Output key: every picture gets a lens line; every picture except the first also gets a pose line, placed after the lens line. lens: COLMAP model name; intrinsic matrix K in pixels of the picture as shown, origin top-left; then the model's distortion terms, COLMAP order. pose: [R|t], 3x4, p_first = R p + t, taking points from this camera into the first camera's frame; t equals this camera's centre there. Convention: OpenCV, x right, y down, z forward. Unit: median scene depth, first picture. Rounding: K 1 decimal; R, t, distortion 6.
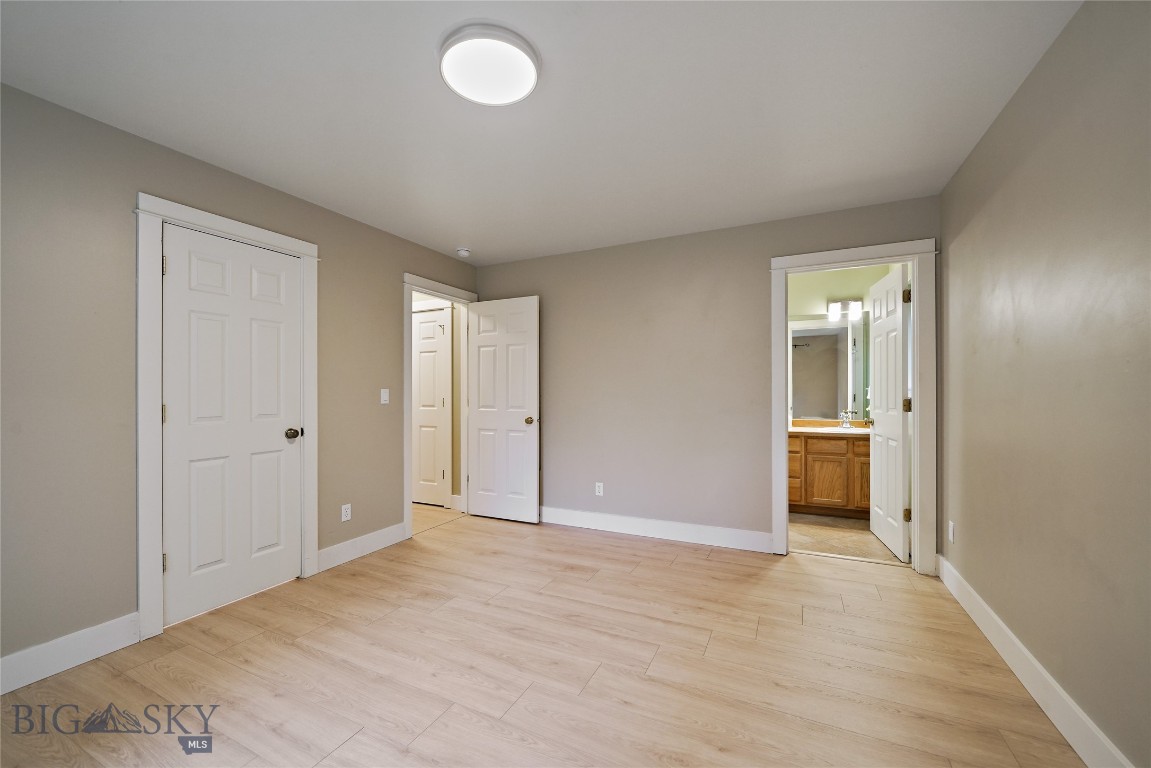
lens RADIAL K [[447.7, 0, 569.1], [0, 447.7, 388.0], [0, 0, 1]] dist [0.000002, 0.000001]
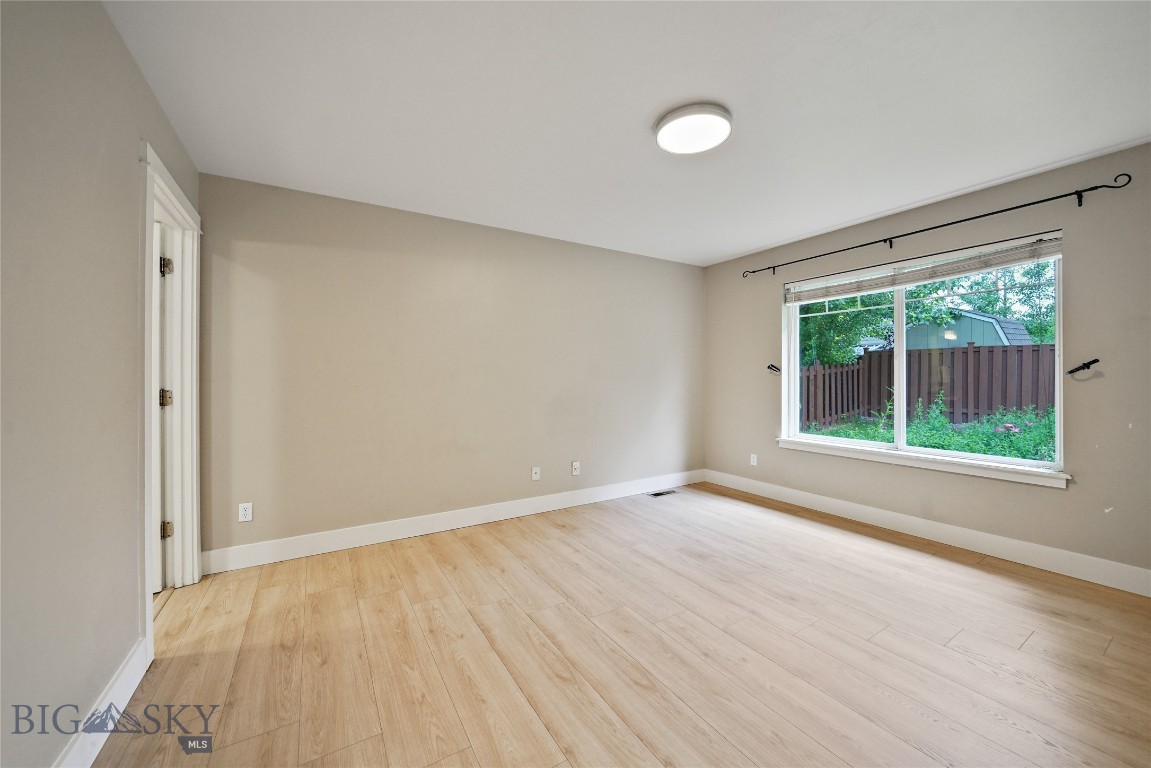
lens RADIAL K [[420.1, 0, 574.7], [0, 420.1, 378.9], [0, 0, 1]] dist [-0.000487, -0.000022]
pose [[-0.846657, 0.005881, 0.532106, -0.391549], [0.004389, 0.999982, -0.004068, 0.010742], [-0.532120, -0.001109, -0.846668, 1.615160]]
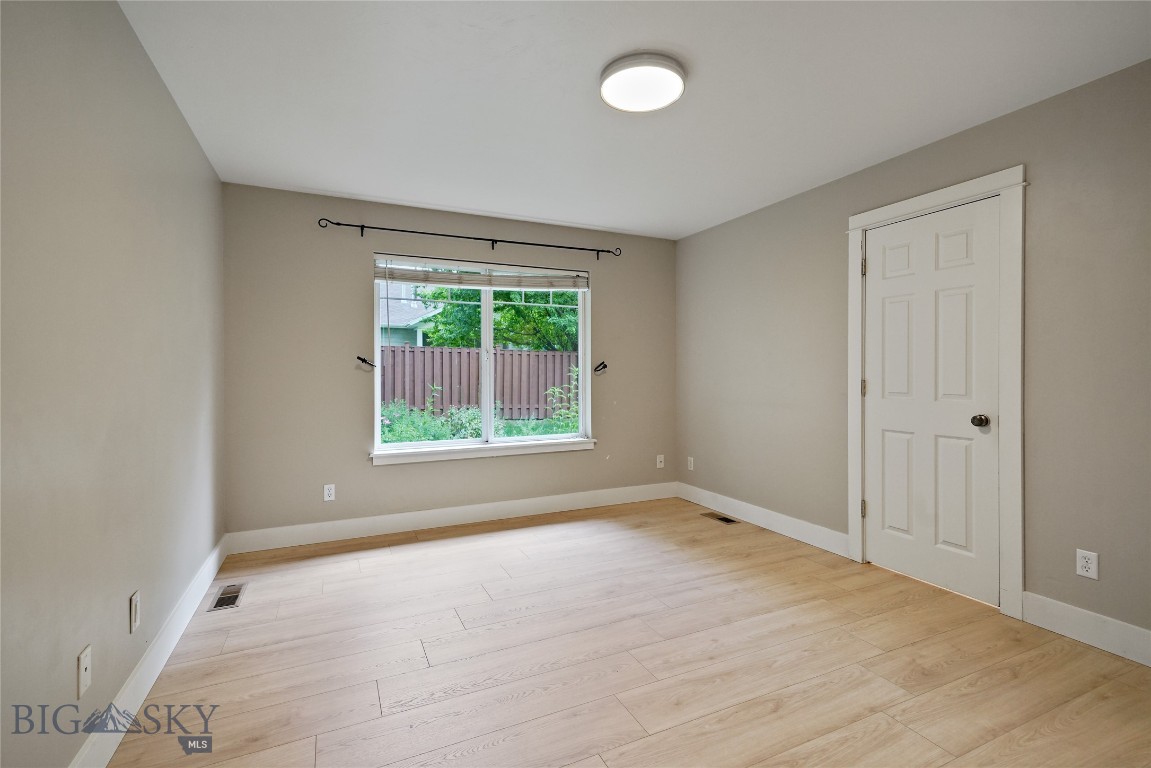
lens RADIAL K [[528.1, 0, 569.0], [0, 528.1, 379.0], [0, 0, 1]] dist [0.011996, 0.000311]
pose [[-0.627002, 0.016664, -0.778839, 0.706103], [0.013025, 0.999856, 0.010908, 0.006888], [0.778909, -0.003305, -0.627129, 1.225154]]
